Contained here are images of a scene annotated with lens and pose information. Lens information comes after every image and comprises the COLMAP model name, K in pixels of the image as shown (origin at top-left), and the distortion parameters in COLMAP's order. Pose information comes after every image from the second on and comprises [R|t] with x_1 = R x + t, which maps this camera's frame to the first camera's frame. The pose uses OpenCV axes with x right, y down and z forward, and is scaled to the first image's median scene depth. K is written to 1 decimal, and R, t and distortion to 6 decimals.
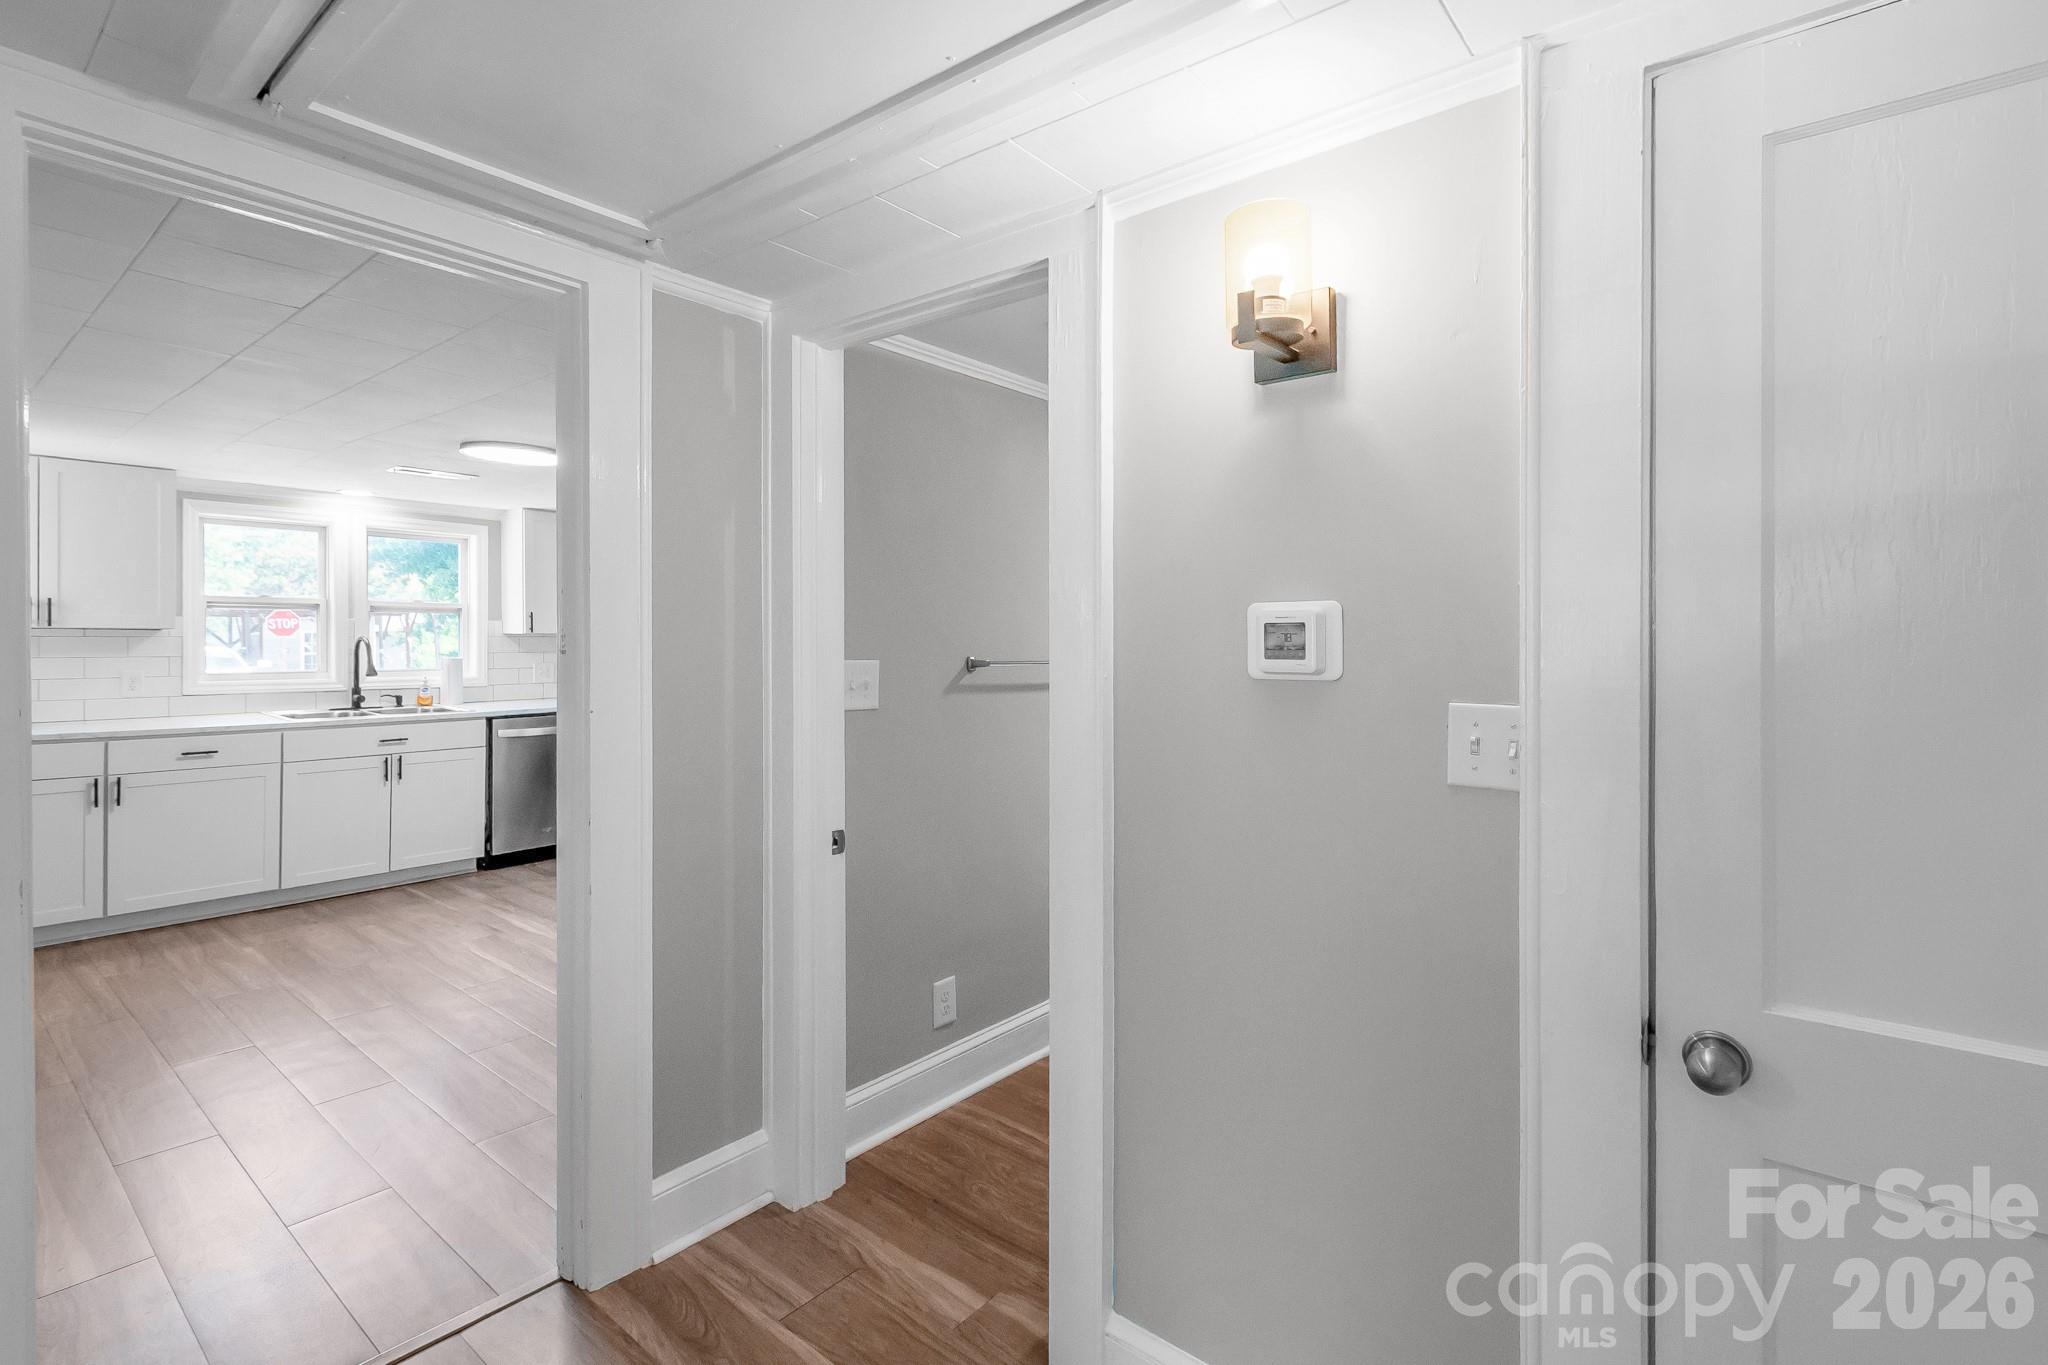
lens RADIAL K [[900.8, 0, 1025.9], [0, 900.8, 643.4], [0, 0, 1]] dist [-0.000363, -0.003507]
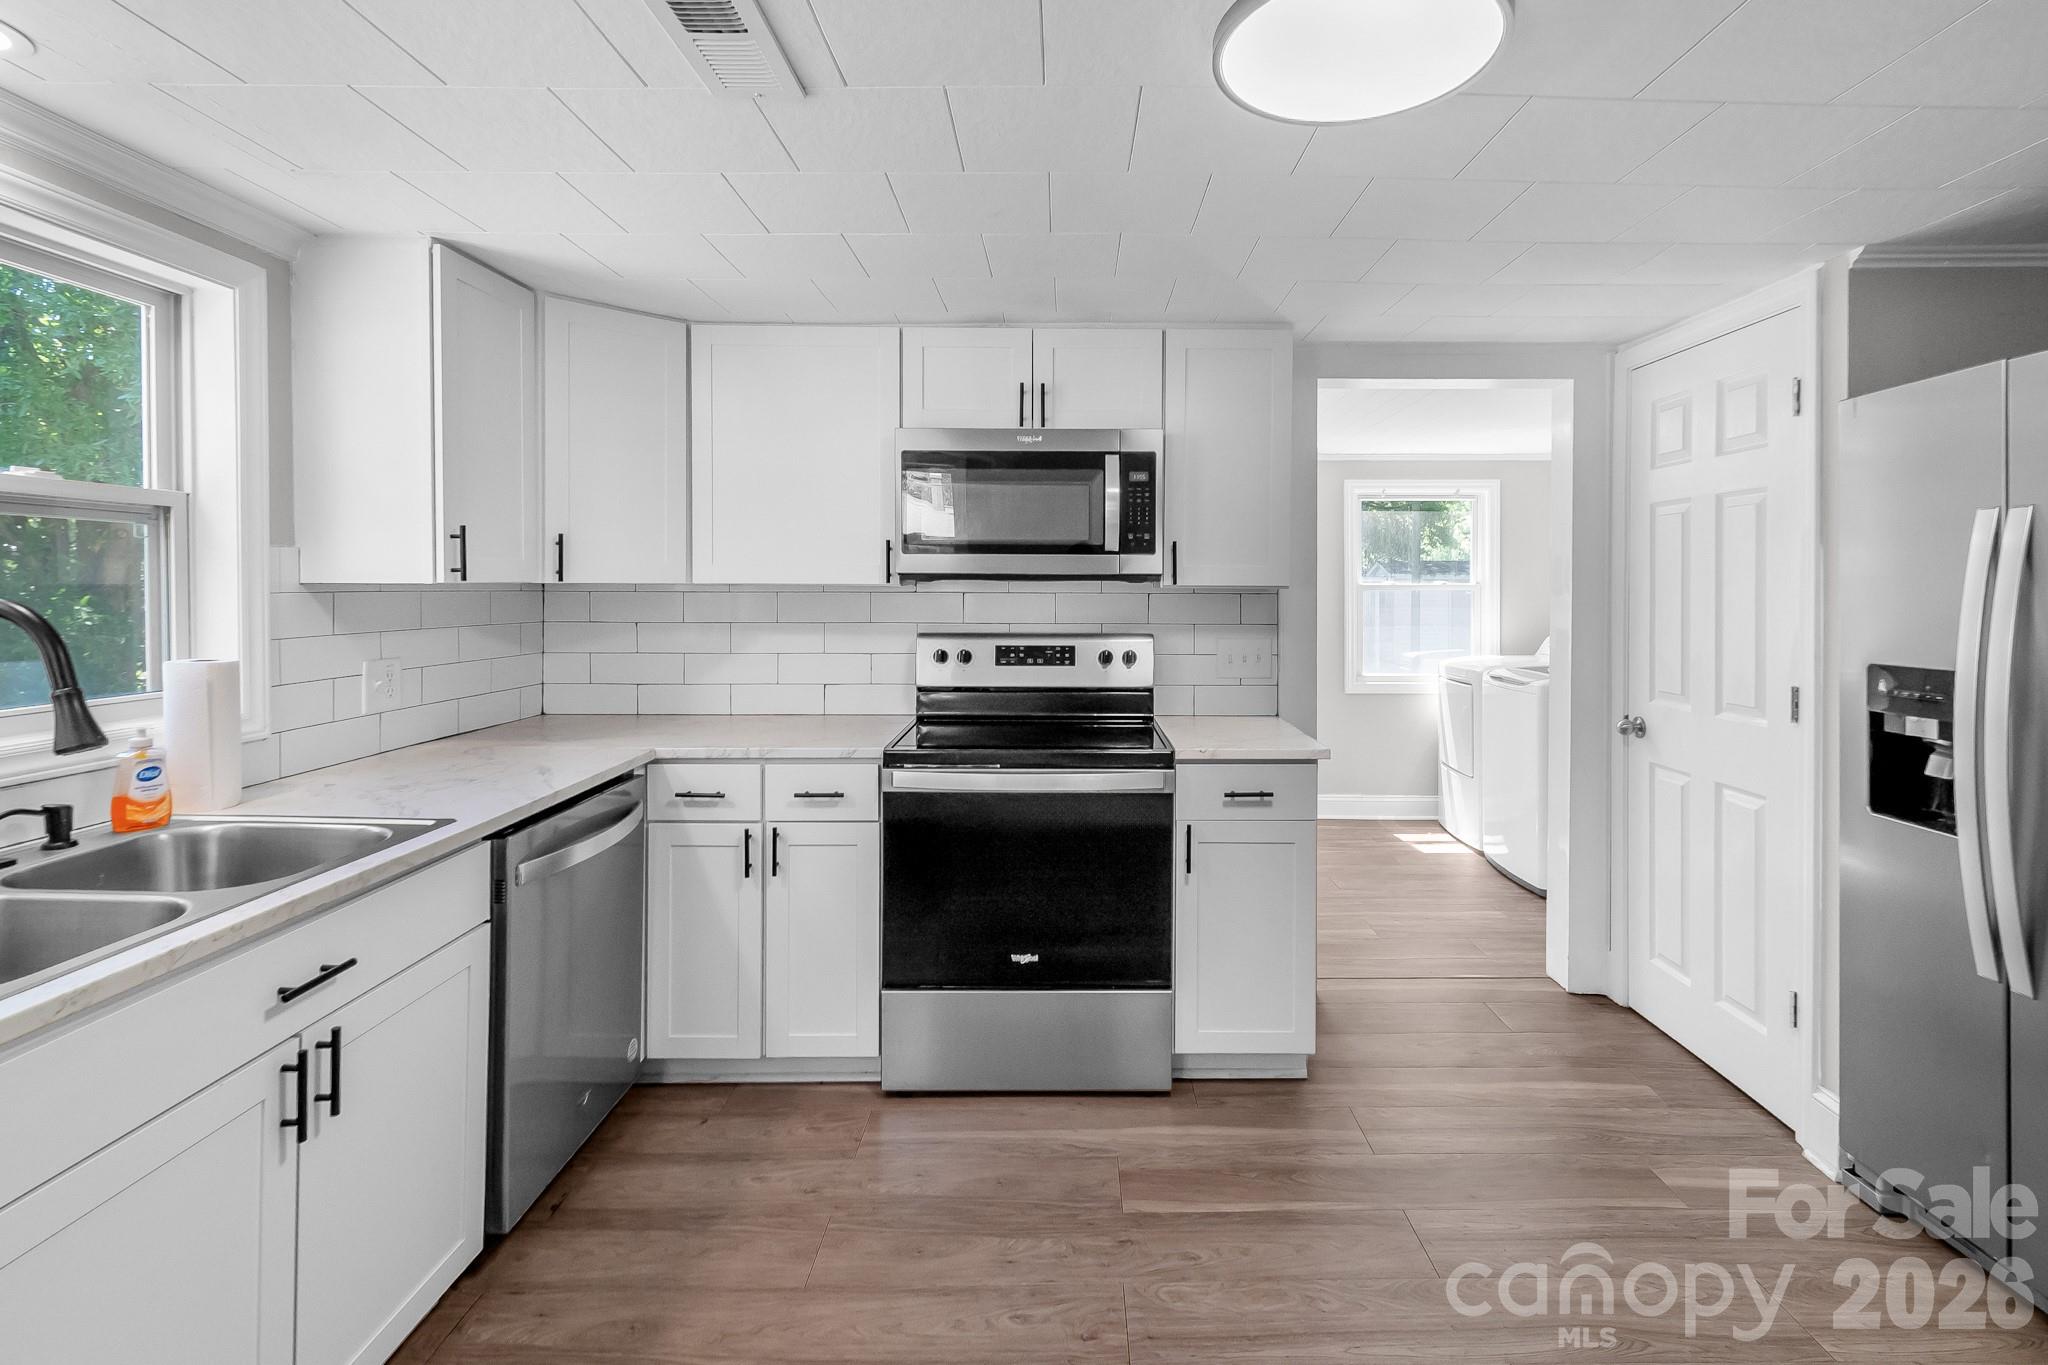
lens RADIAL K [[950.2, 0, 1073.3], [0, 950.2, 596.9], [0, 0, 1]] dist [0.001386, 0.000102]
pose [[0.788667, -0.010331, 0.614734, -0.665518], [0.006173, 0.999941, 0.008885, -0.008261], [-0.614790, -0.003213, 0.788685, 0.605351]]
